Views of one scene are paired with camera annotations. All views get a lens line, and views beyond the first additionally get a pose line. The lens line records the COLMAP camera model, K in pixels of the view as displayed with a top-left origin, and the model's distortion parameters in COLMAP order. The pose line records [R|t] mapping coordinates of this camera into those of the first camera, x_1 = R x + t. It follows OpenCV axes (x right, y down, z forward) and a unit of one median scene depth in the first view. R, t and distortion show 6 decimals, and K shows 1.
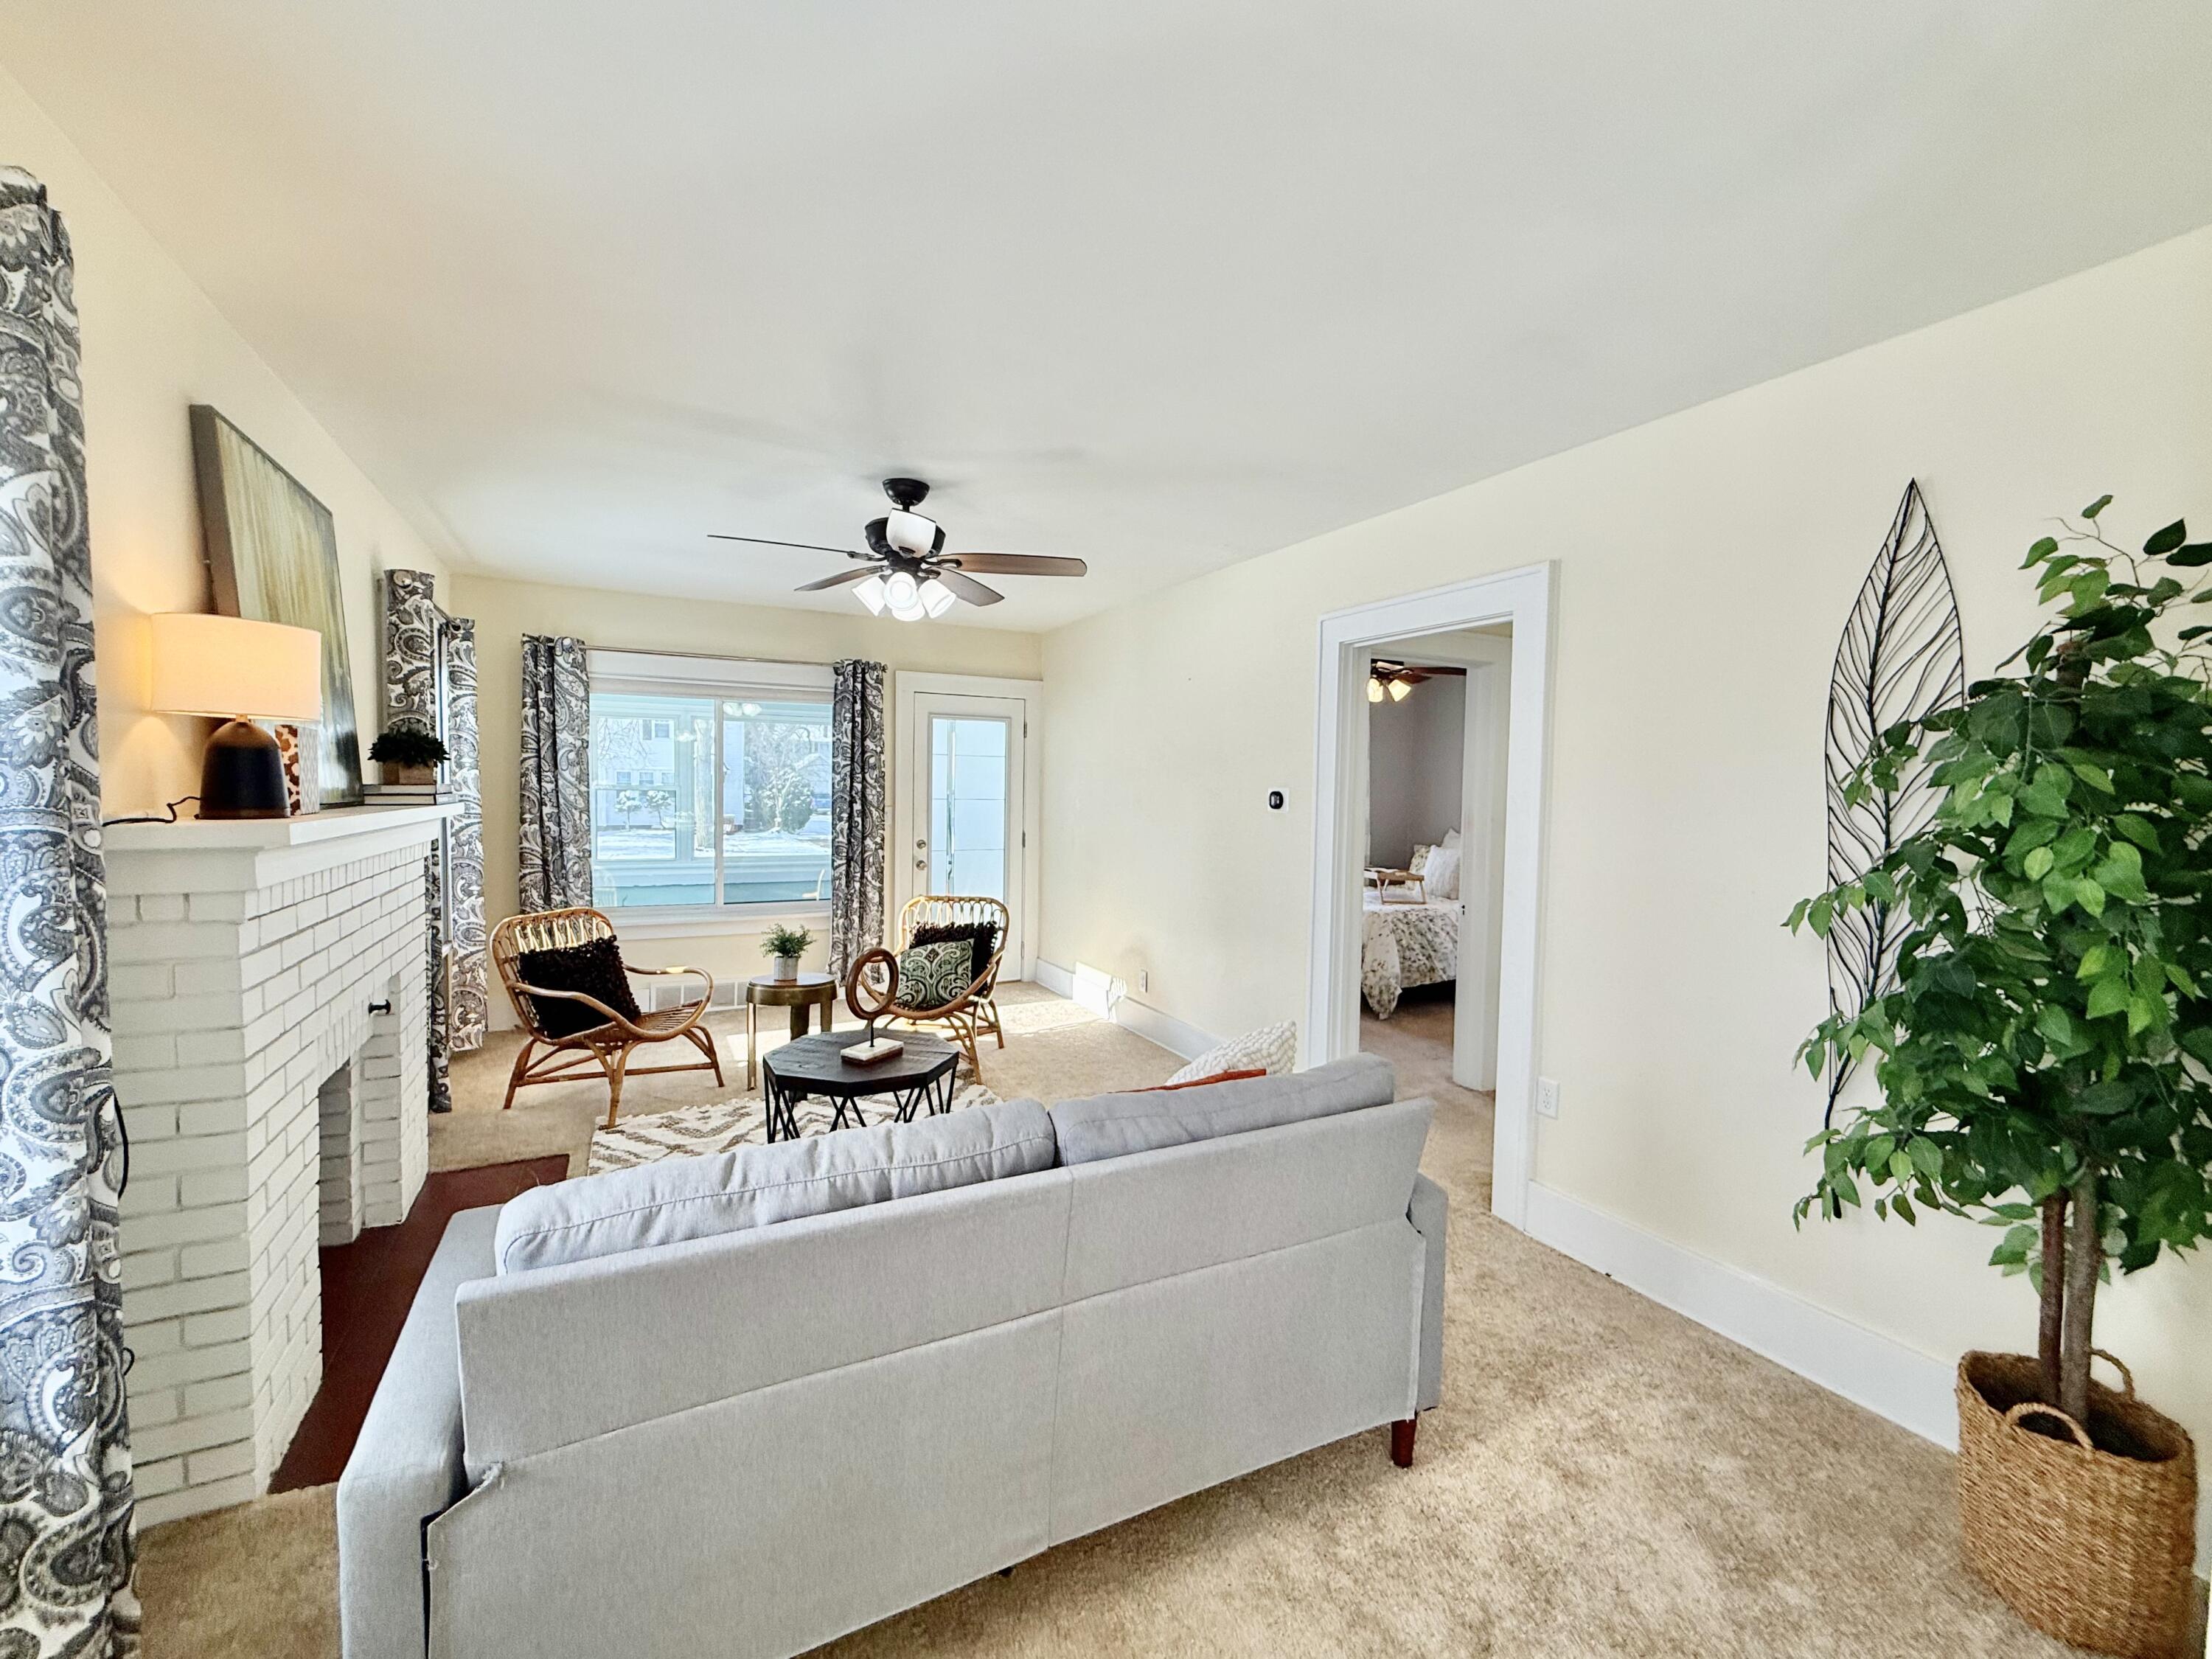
lens RADIAL K [[903.6, 0, 1092.4], [0, 903.6, 827.3], [0, 0, 1]] dist [0.004092, 0.000314]
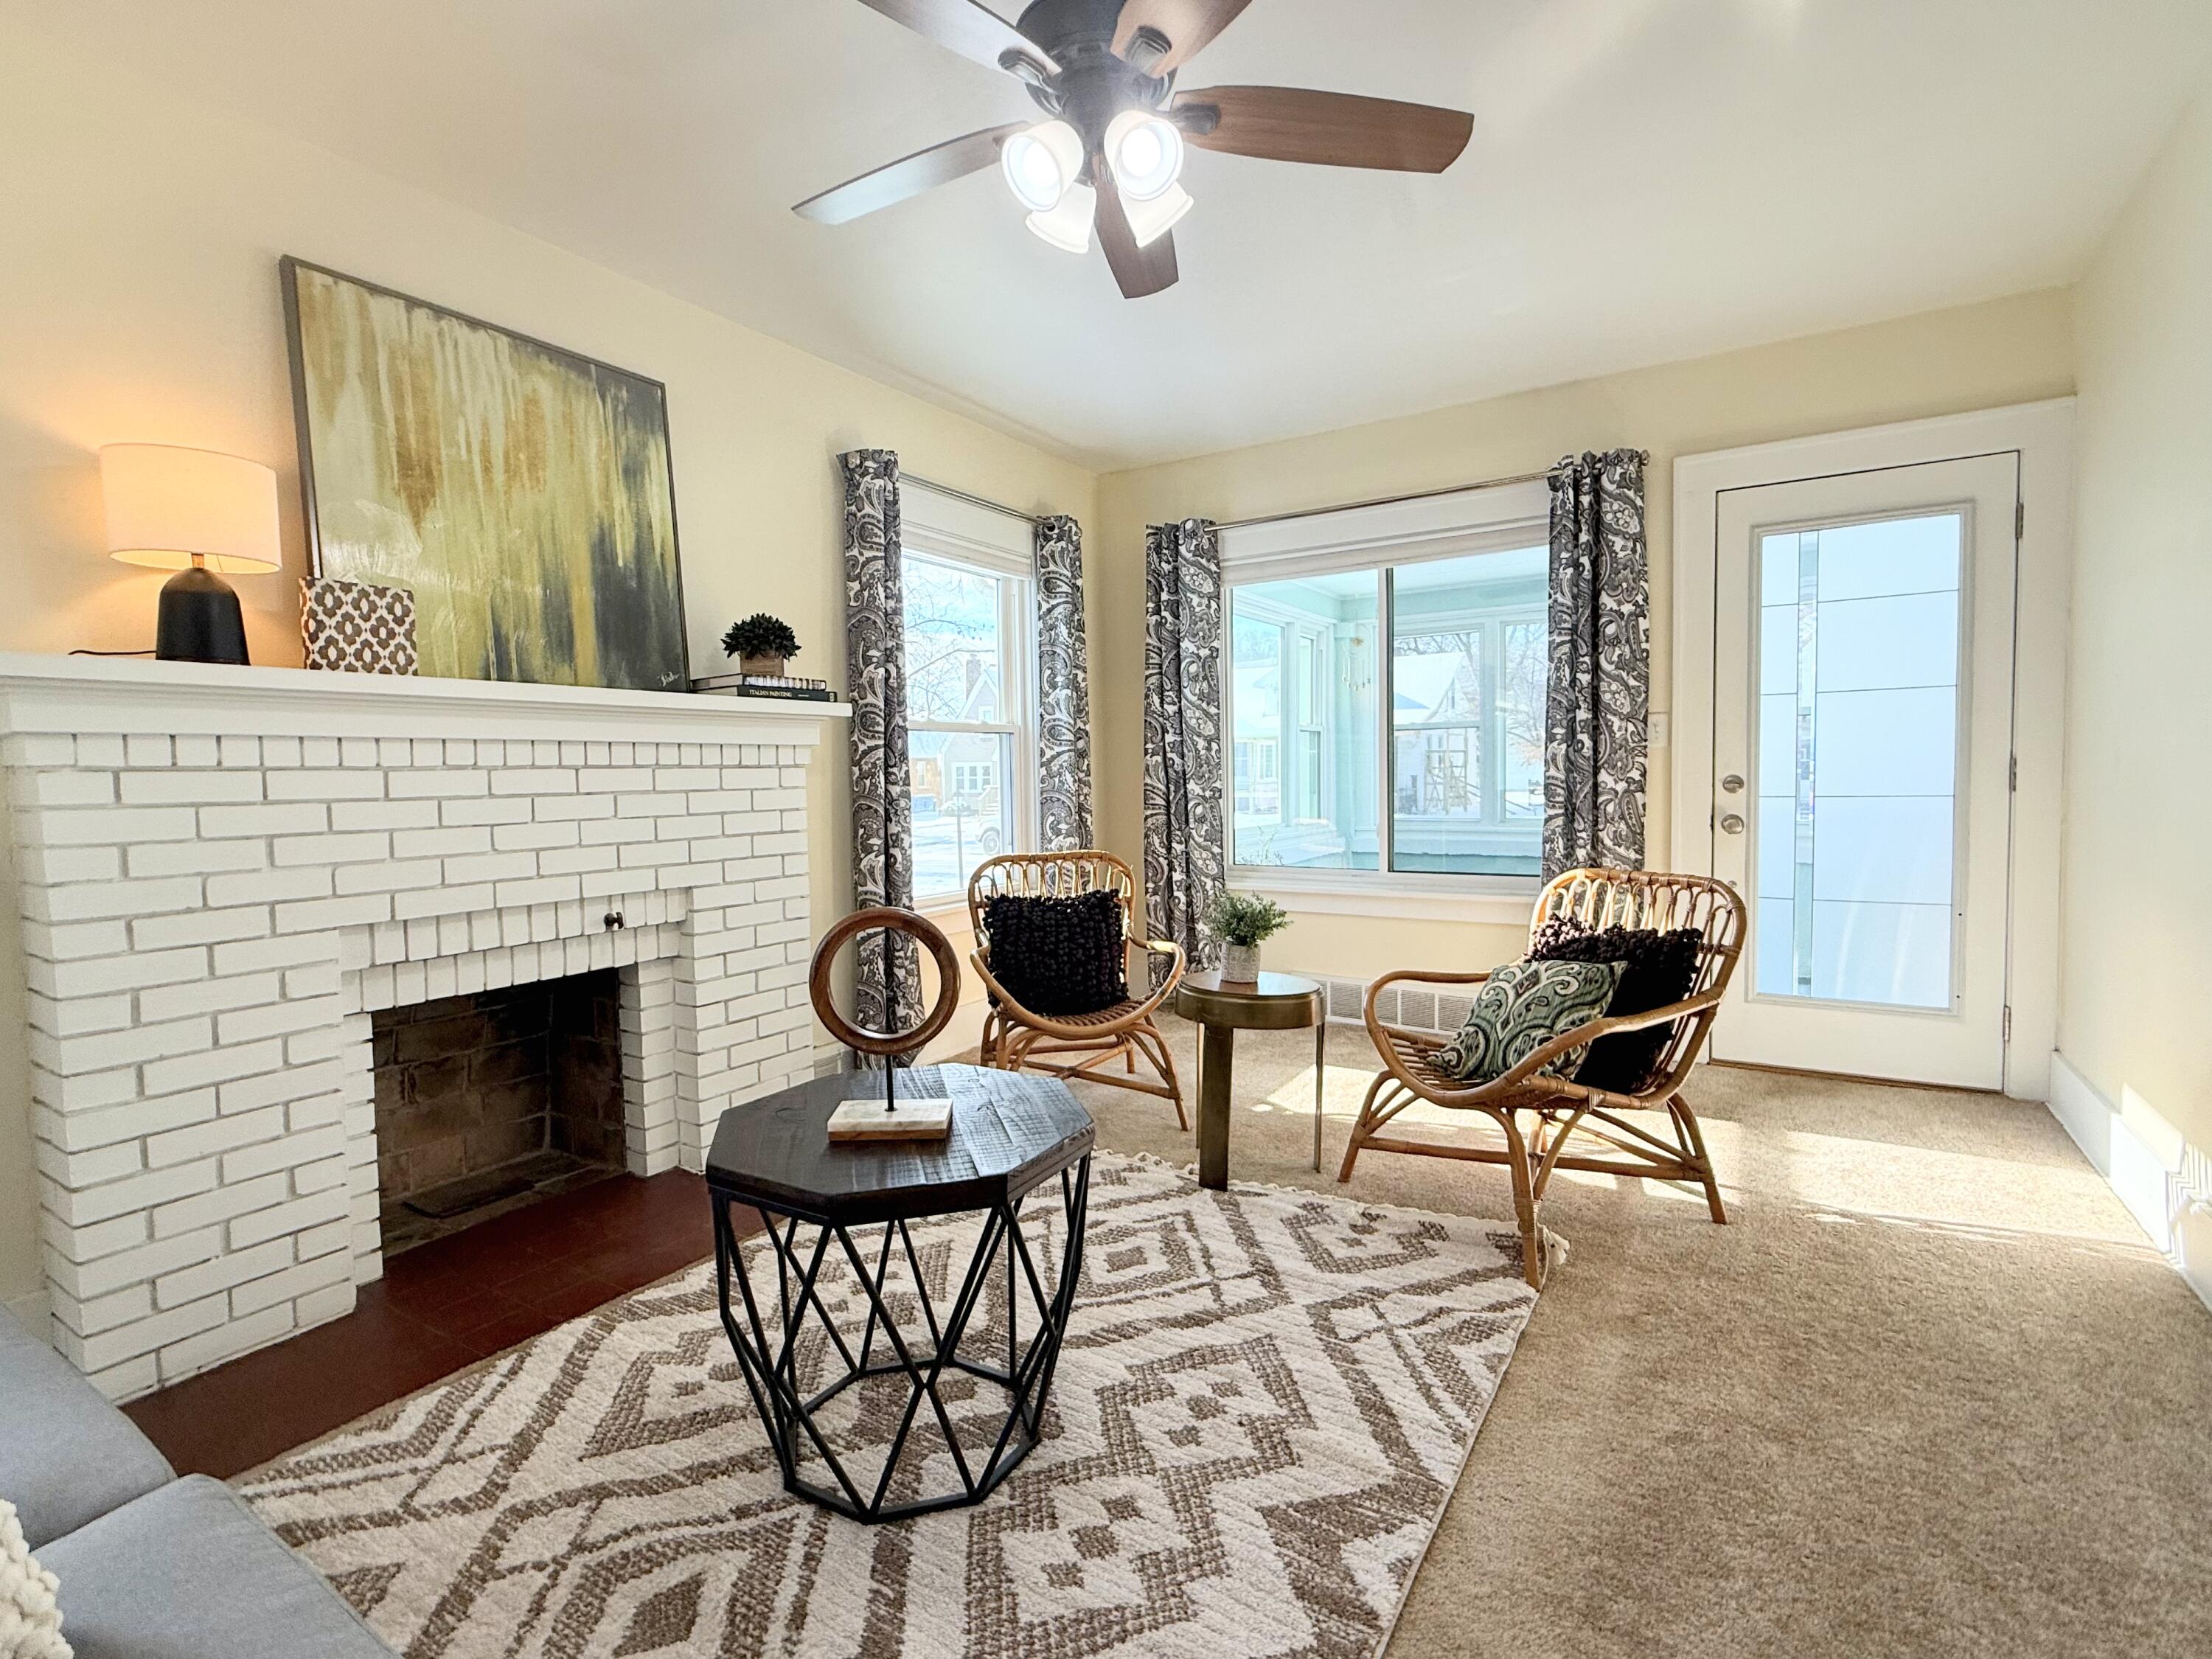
lens RADIAL K [[1048.1, 0, 1101.5], [0, 1048.1, 819.8], [0, 0, 1]] dist [0.004970, 0.000957]
pose [[0.510939, 0.013085, -0.859517, 0.172922], [-0.010877, 0.999903, 0.008756, 0.045992], [0.859548, 0.004875, 0.511032, 0.460941]]
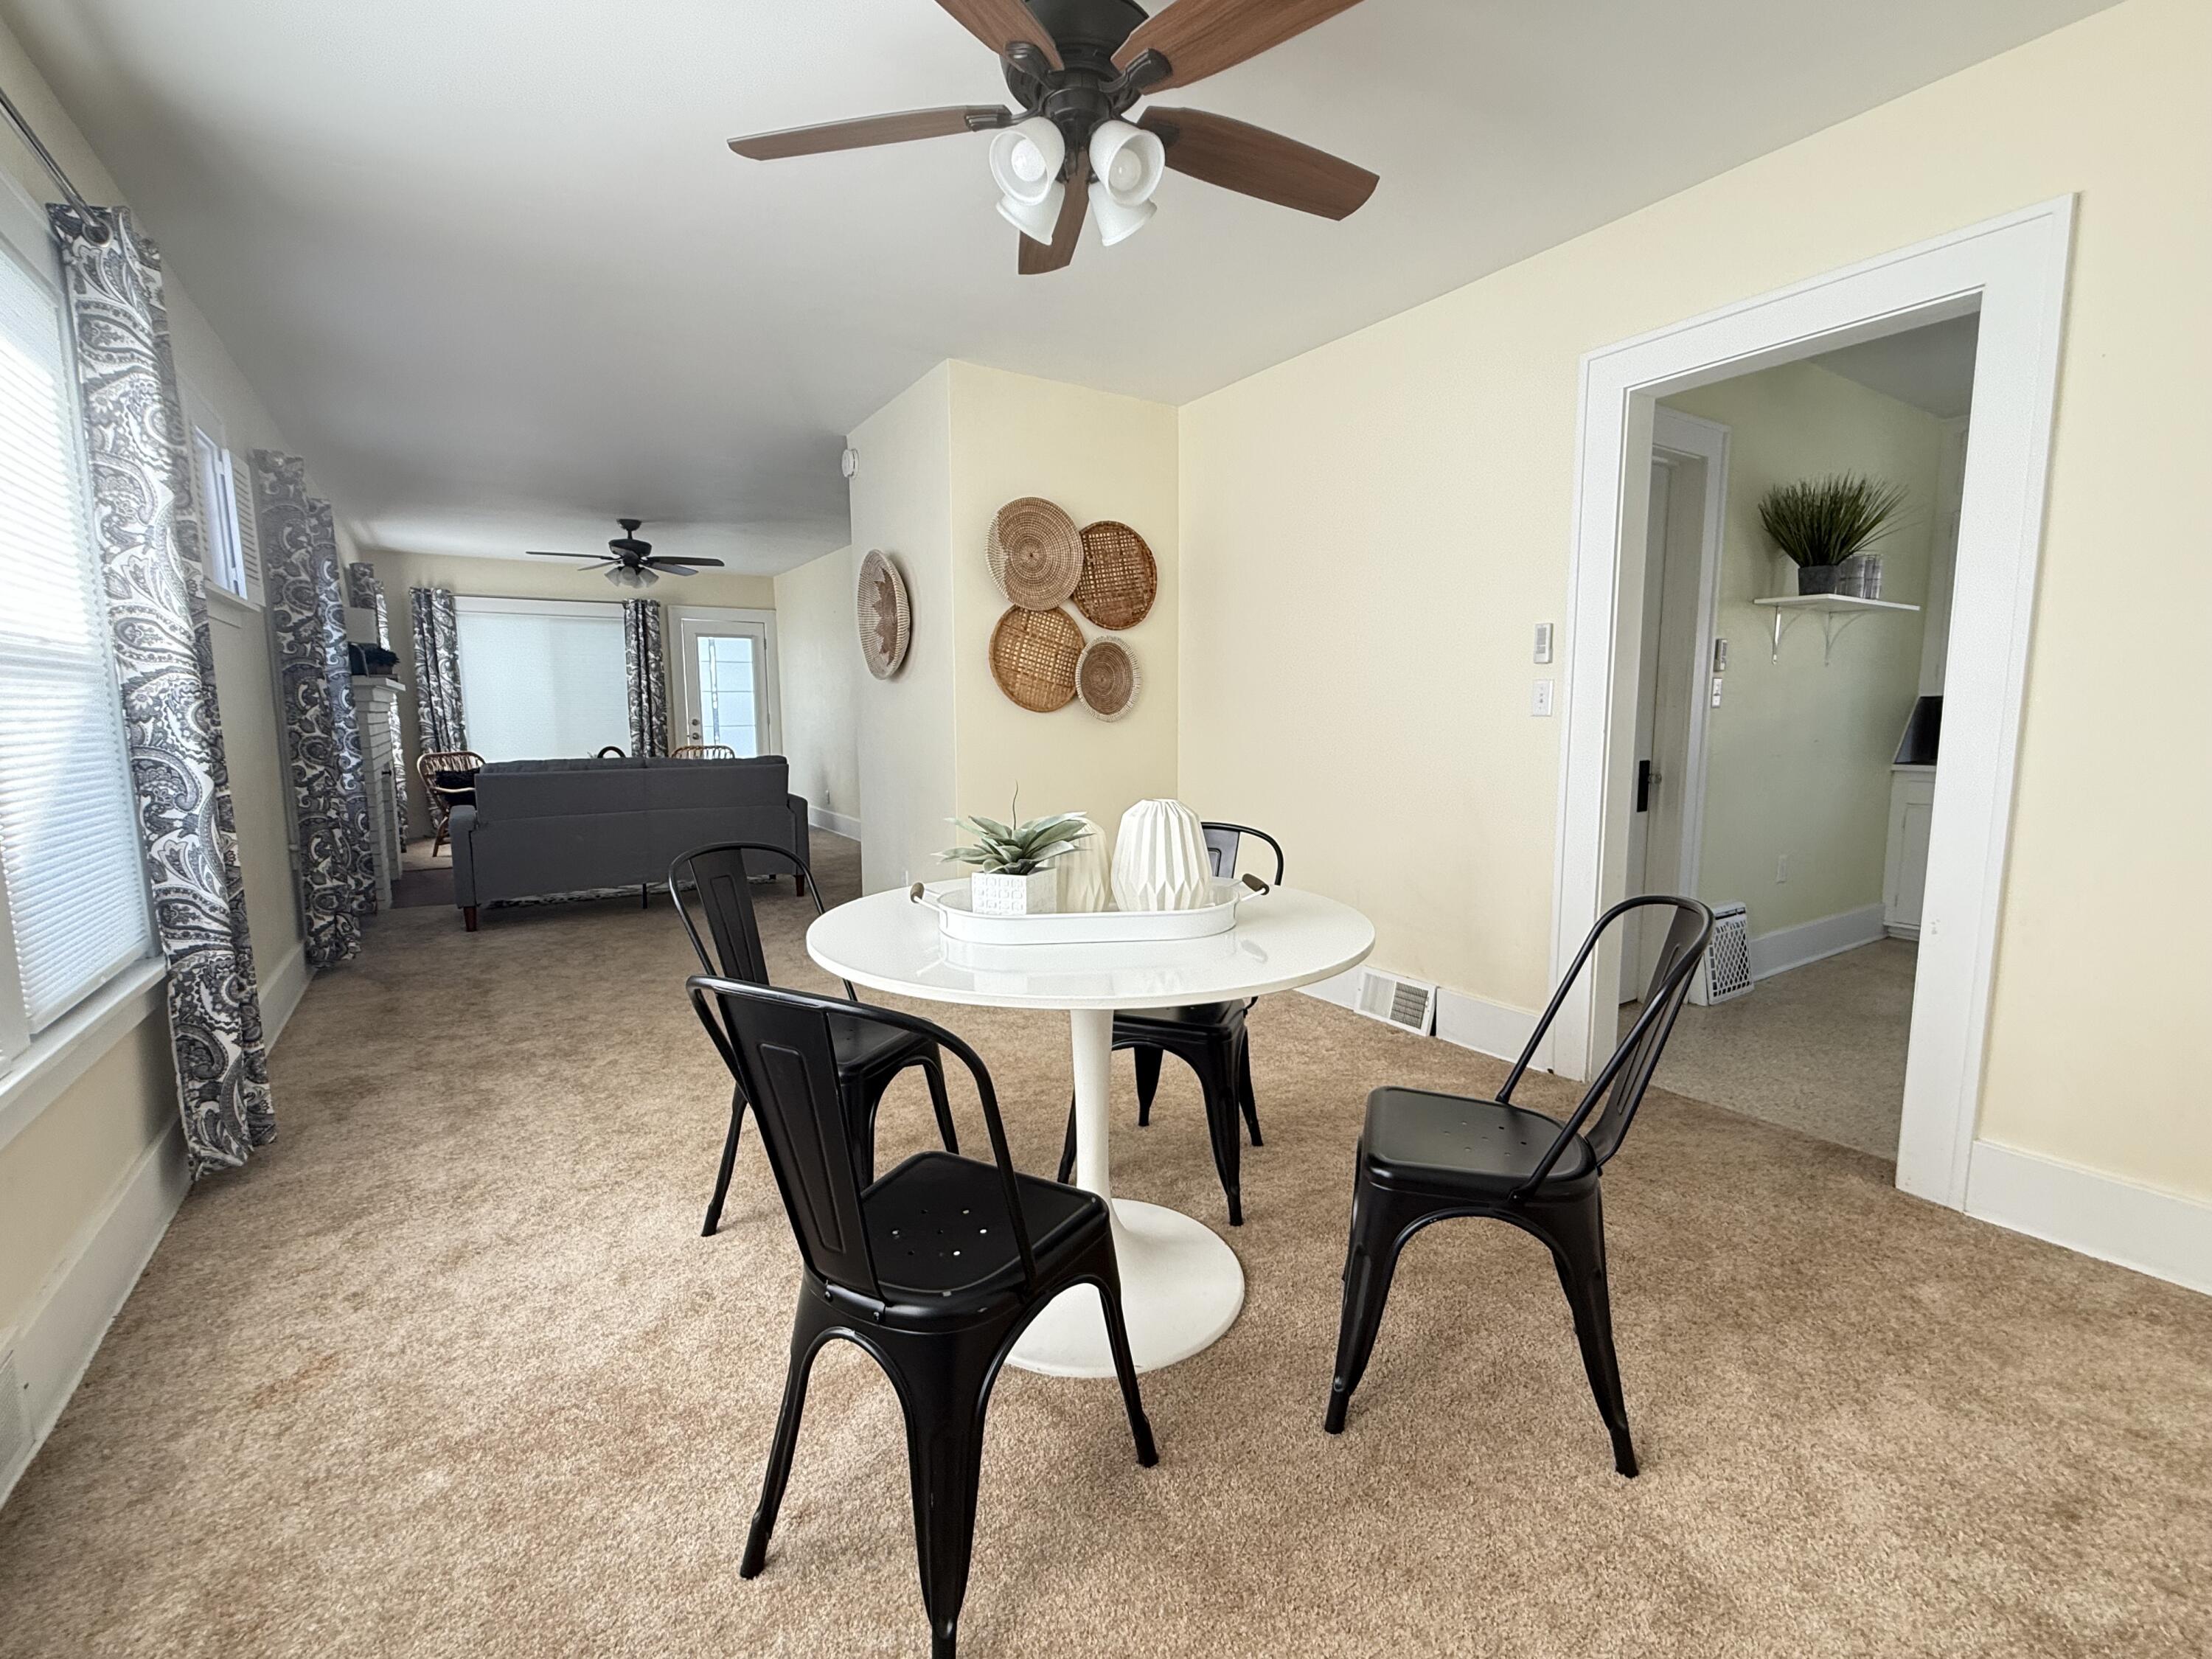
lens RADIAL K [[949.6, 0, 1099.3], [0, 949.6, 833.0], [0, 0, 1]] dist [-0.002642, -0.000093]
pose [[0.997589, -0.037240, 0.058563, 0.458486], [0.033395, 0.997306, 0.065313, 0.146025], [-0.060838, -0.063200, 0.996145, -0.747669]]
